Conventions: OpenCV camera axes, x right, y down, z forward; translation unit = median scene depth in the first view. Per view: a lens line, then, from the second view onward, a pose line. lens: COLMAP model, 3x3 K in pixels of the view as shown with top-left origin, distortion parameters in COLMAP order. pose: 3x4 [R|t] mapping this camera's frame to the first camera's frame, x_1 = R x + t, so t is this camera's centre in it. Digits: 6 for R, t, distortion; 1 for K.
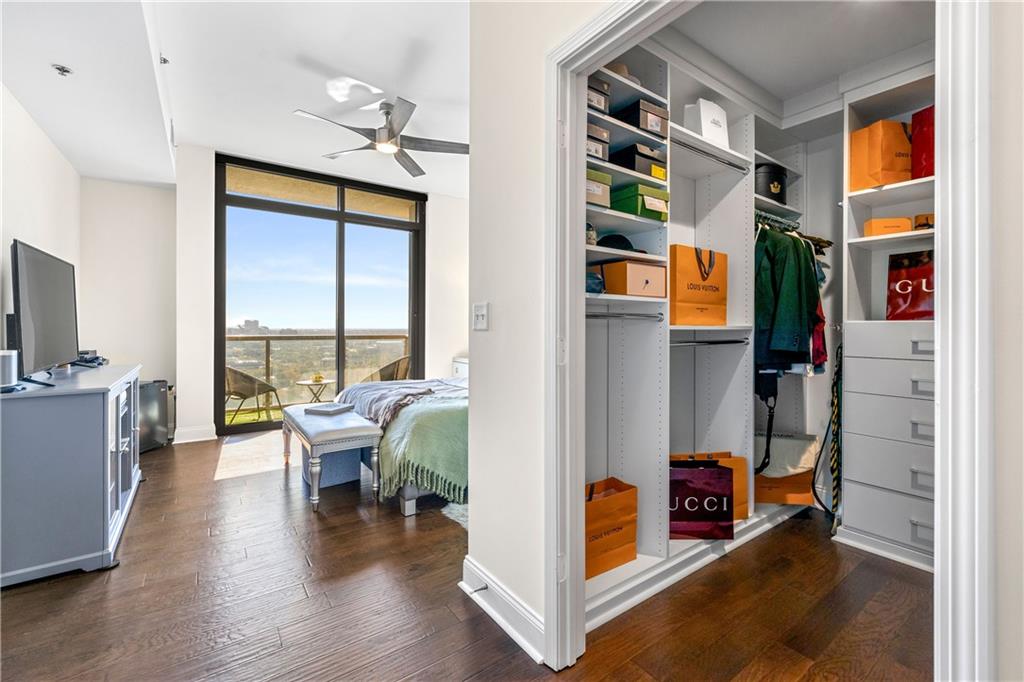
lens RADIAL K [[428.4, 0, 508.6], [0, 428.4, 330.9], [0, 0, 1]] dist [0.001522, 0.000225]
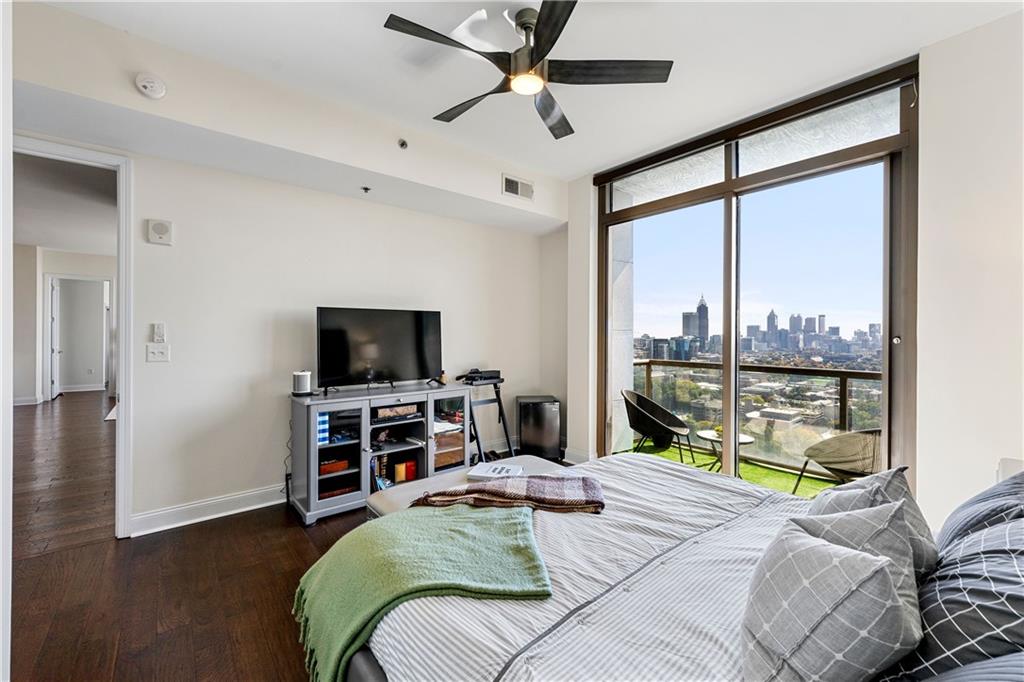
lens RADIAL K [[428.4, 0, 515.4], [0, 428.4, 335.0], [0, 0, 1]] dist [0.001522, 0.000225]
pose [[0.069588, -0.008467, -0.997540, 0.257617], [-0.007641, 0.999930, -0.009020, -0.044721], [0.997547, 0.008250, 0.069518, 0.730252]]
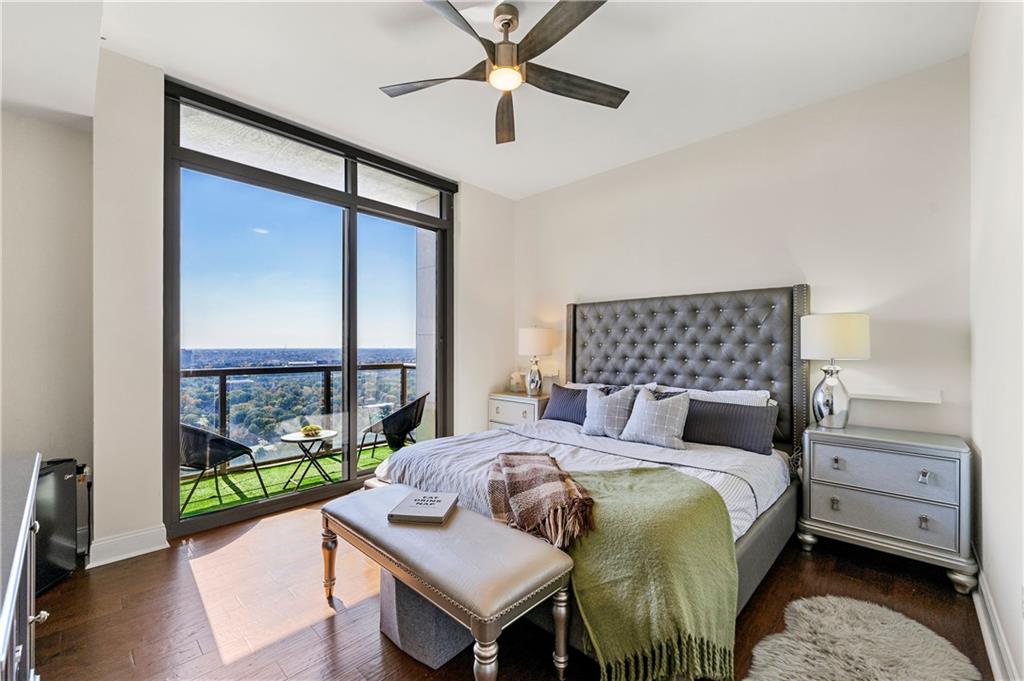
lens RADIAL K [[428.9, 0, 515.1], [0, 428.9, 347.4], [0, 0, 1]] dist [0.001887, 0.000159]
pose [[0.980928, -0.005434, 0.194297, -0.304297], [0.006054, 0.999978, -0.002595, -0.026925], [-0.194278, 0.003722, 0.980939, 0.294063]]
